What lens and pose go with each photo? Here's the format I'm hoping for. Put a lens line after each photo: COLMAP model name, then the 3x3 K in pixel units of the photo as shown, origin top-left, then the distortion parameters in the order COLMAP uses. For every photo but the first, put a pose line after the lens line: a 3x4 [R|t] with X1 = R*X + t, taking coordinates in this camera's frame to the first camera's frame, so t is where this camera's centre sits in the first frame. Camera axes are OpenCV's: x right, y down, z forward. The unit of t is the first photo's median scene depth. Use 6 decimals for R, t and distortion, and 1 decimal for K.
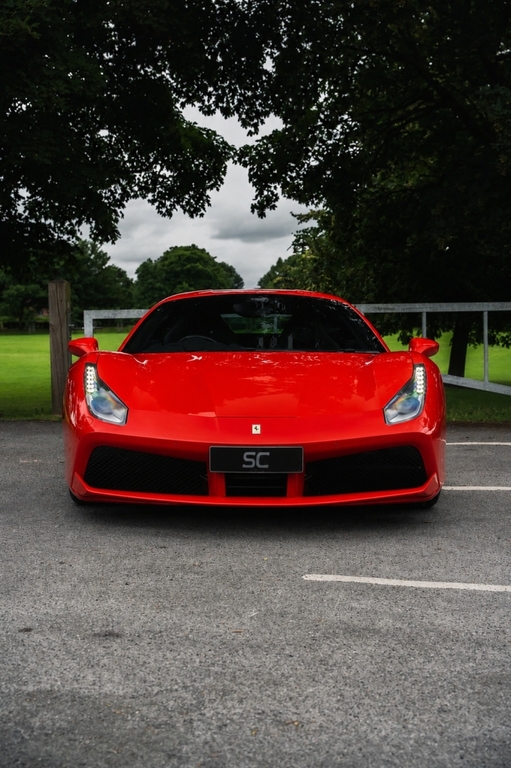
lens RADIAL K [[1019.3, 0, 256.7], [0, 1019.3, 383.9], [0, 0, 1]] dist [-0.026448, 0.012972]
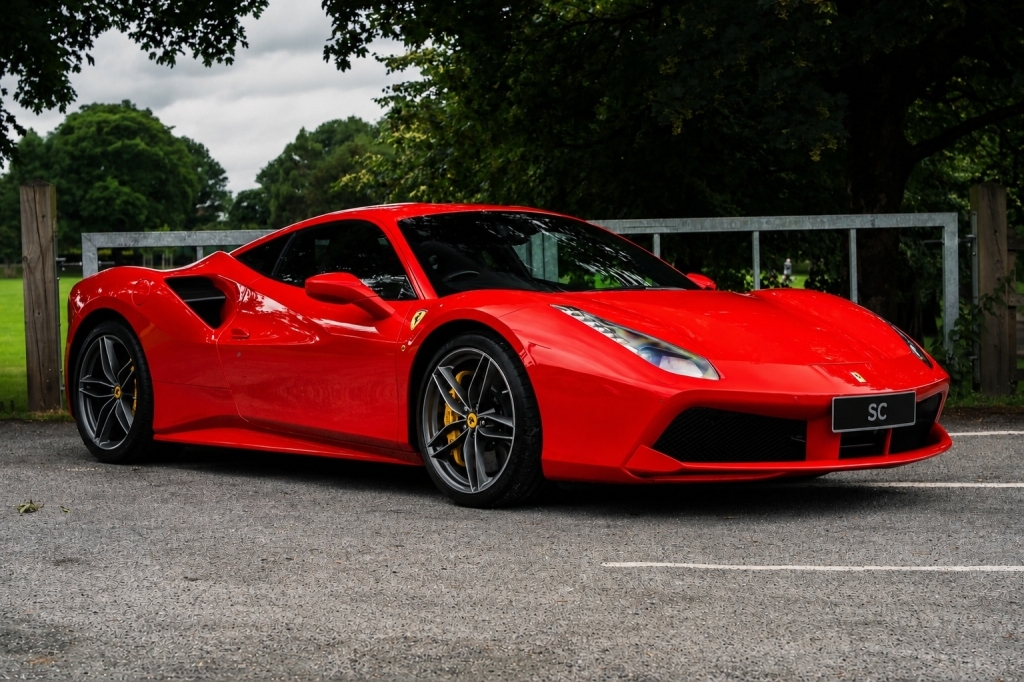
lens RADIAL K [[2054.9, 0, 485.9], [0, 2054.9, 341.4], [0, 0, 1]] dist [0.065136, 0.266520]
pose [[0.993491, -0.007848, 0.113640, -0.044561], [0.010085, 0.999766, -0.019117, 0.007930], [-0.113464, 0.020138, 0.993338, -0.119860]]
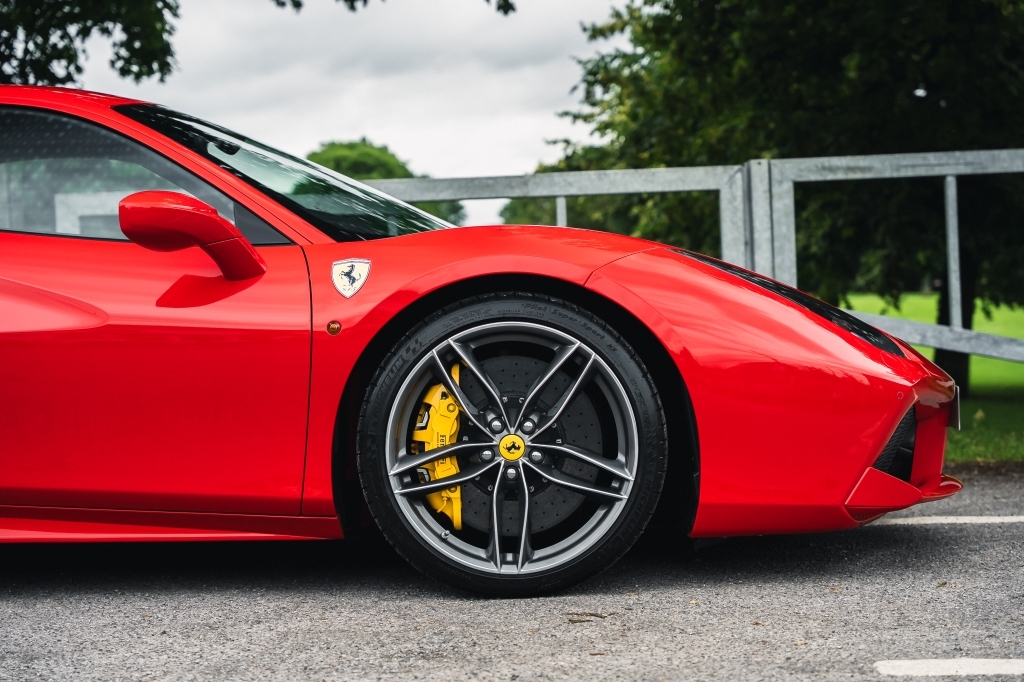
lens RADIAL K [[2054.9, 0, 485.9], [0, 2054.9, 341.4], [0, 0, 1]] dist [0.065136, 0.266520]
pose [[0.999709, -0.023513, -0.005300, -0.003451], [0.023293, 0.998989, -0.038461, 0.009758], [0.006199, 0.038326, 0.999246, 0.139136]]
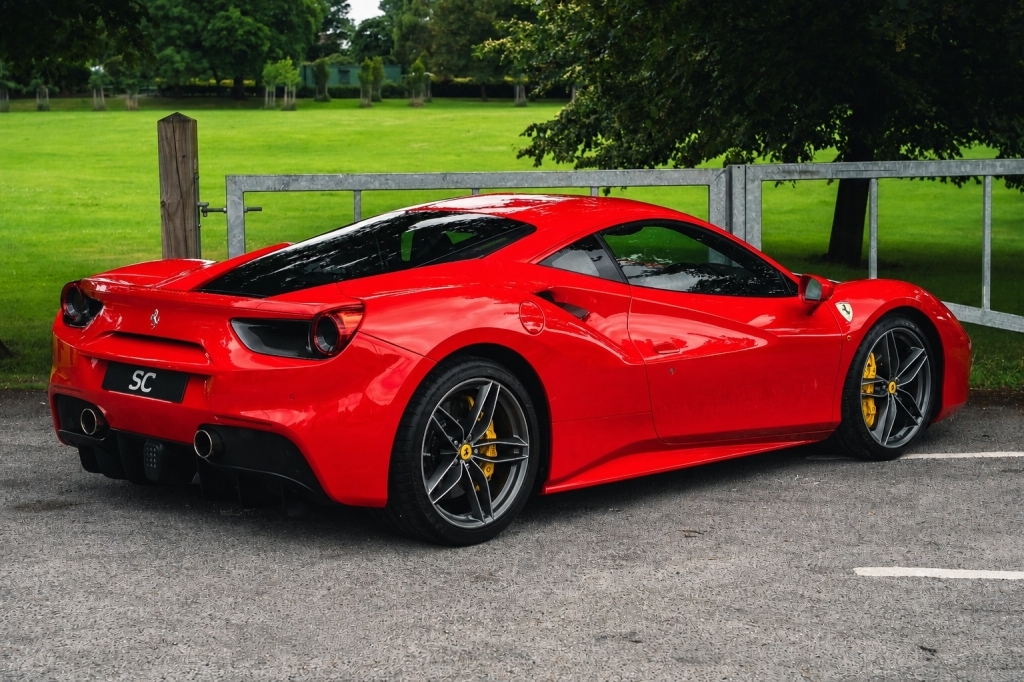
lens RADIAL K [[2081.4, 0, 511.9], [0, 2081.4, 342.9], [0, 0, 1]] dist [0.026502, -0.008239]
pose [[0.997725, -0.000815, 0.067413, -0.057858], [-0.003431, 0.998018, 0.062838, -0.033792], [-0.067331, -0.062927, 0.995744, -0.041639]]
